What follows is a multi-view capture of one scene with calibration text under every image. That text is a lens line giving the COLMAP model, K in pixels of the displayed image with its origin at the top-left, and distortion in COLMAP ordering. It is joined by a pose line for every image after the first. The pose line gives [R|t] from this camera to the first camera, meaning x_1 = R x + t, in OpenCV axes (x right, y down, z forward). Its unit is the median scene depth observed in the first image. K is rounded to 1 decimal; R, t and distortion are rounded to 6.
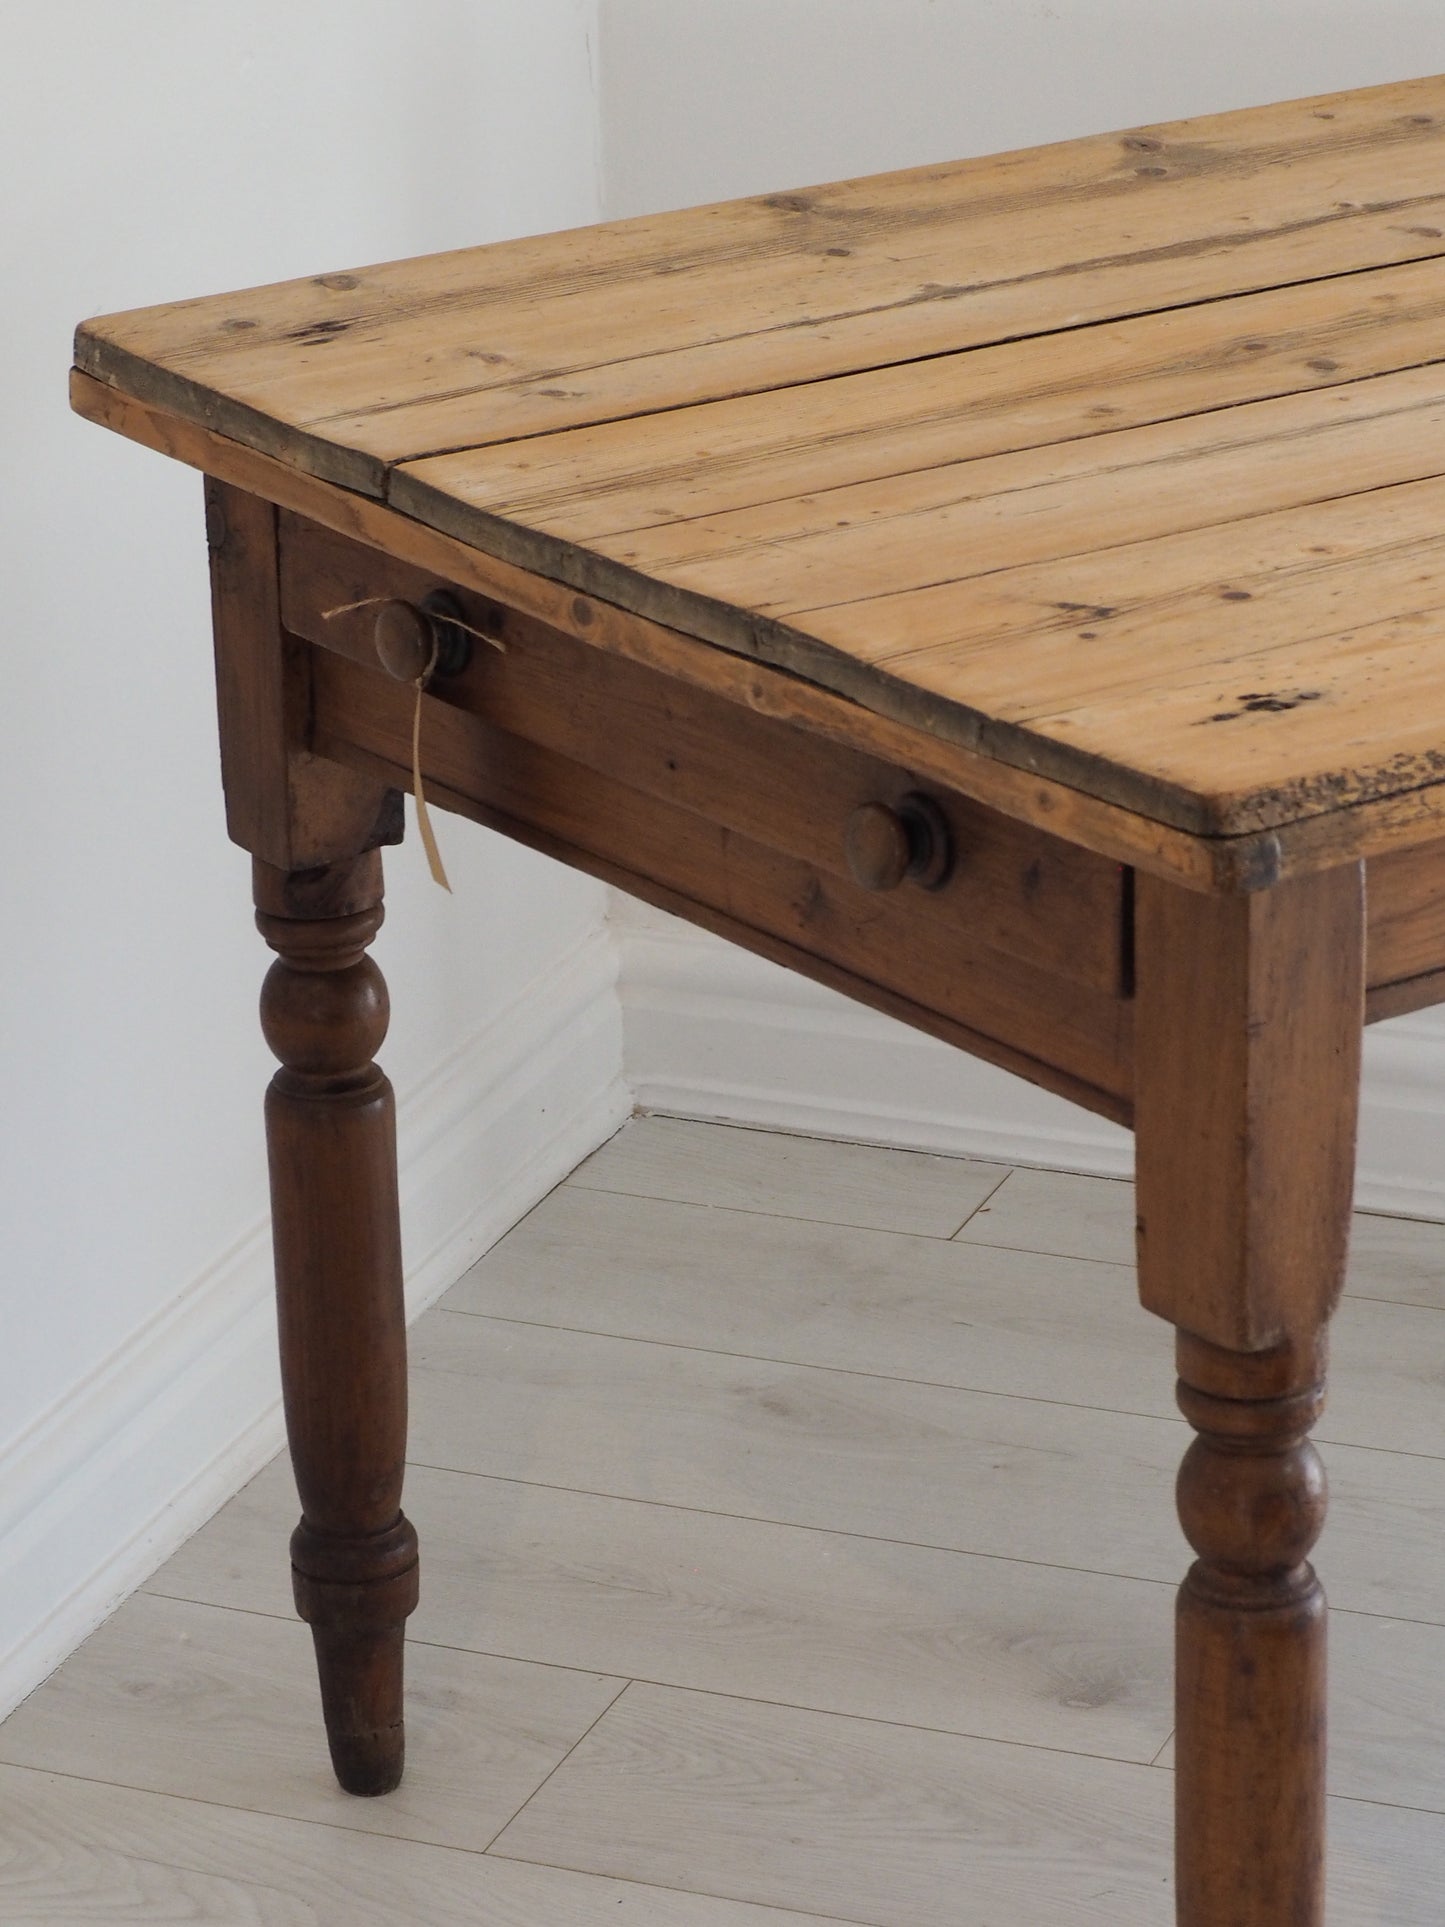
lens RADIAL K [[6345.0, 0, 722.6], [0, 6345.0, 1115.2], [0, 0, 1]] dist [0.027965, -4.121124]
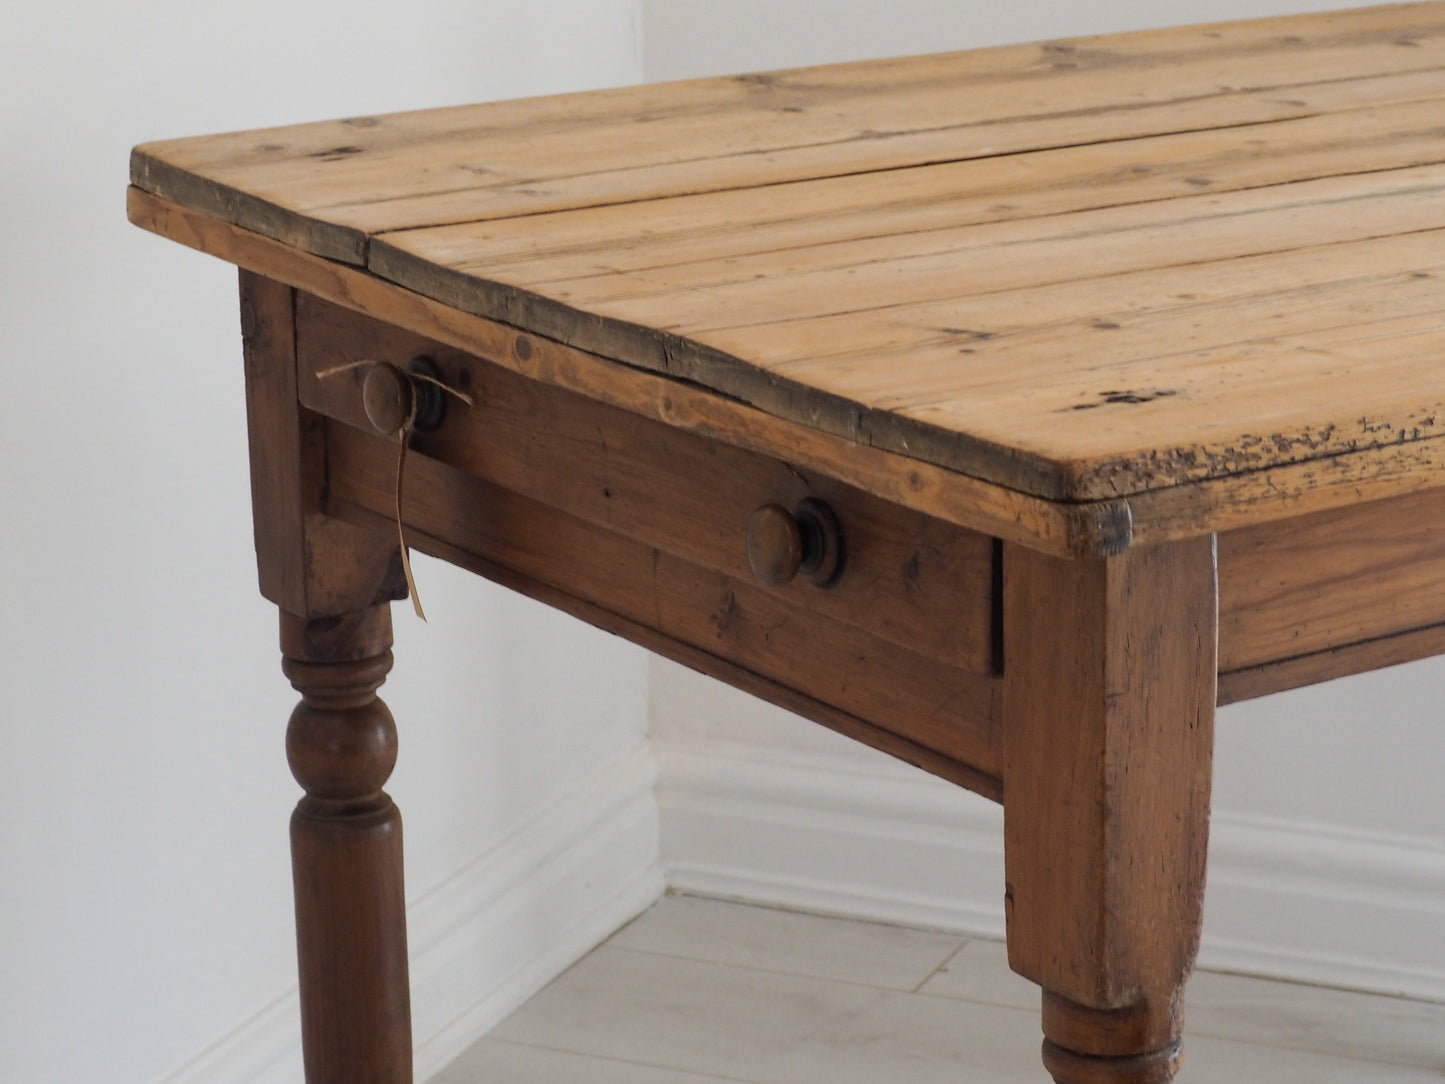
lens RADIAL K [[4199.4, 0, 722.5], [0, 4199.4, 542.0], [0, 0, 1]] dist [-0.155216, -1.194601]
pose [[0.999237, 0.012794, -0.036897, 0.042178], [-0.016928, 0.993335, -0.114015, 0.039674], [0.035193, 0.114552, 0.992794, 0.282761]]
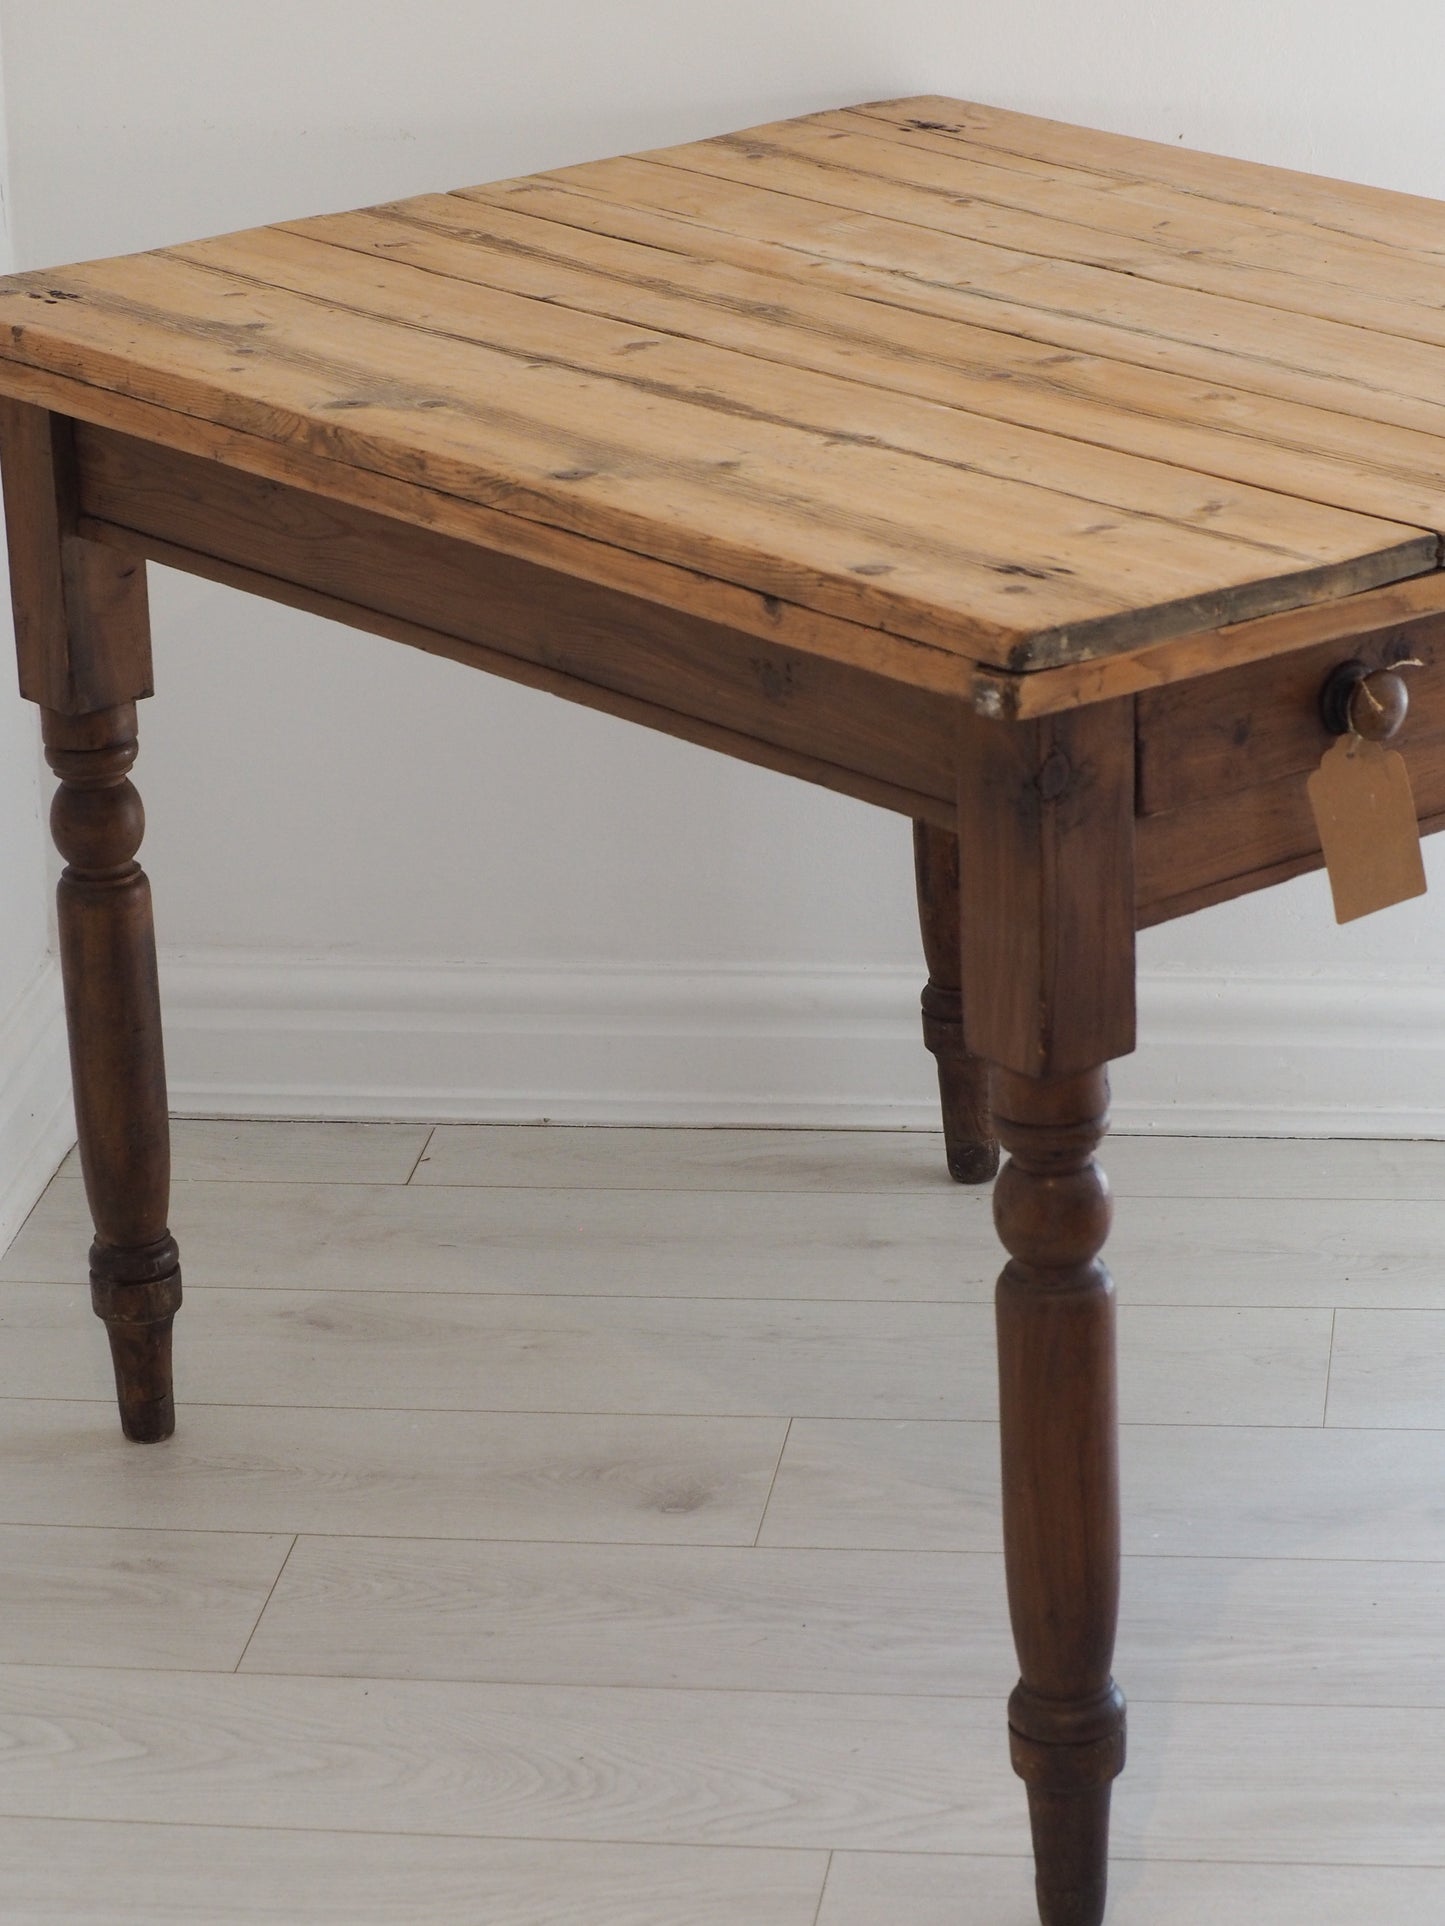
lens RADIAL K [[6395.9, 0, 718.7], [0, 6395.9, 731.1], [0, 0, 1]] dist [-0.167894, -0.413286]
pose [[0.969084, -0.083955, 0.232006, -0.261989], [0.106437, 0.990582, -0.086128, 0.066997], [-0.222590, 0.108159, 0.968894, -0.236655]]
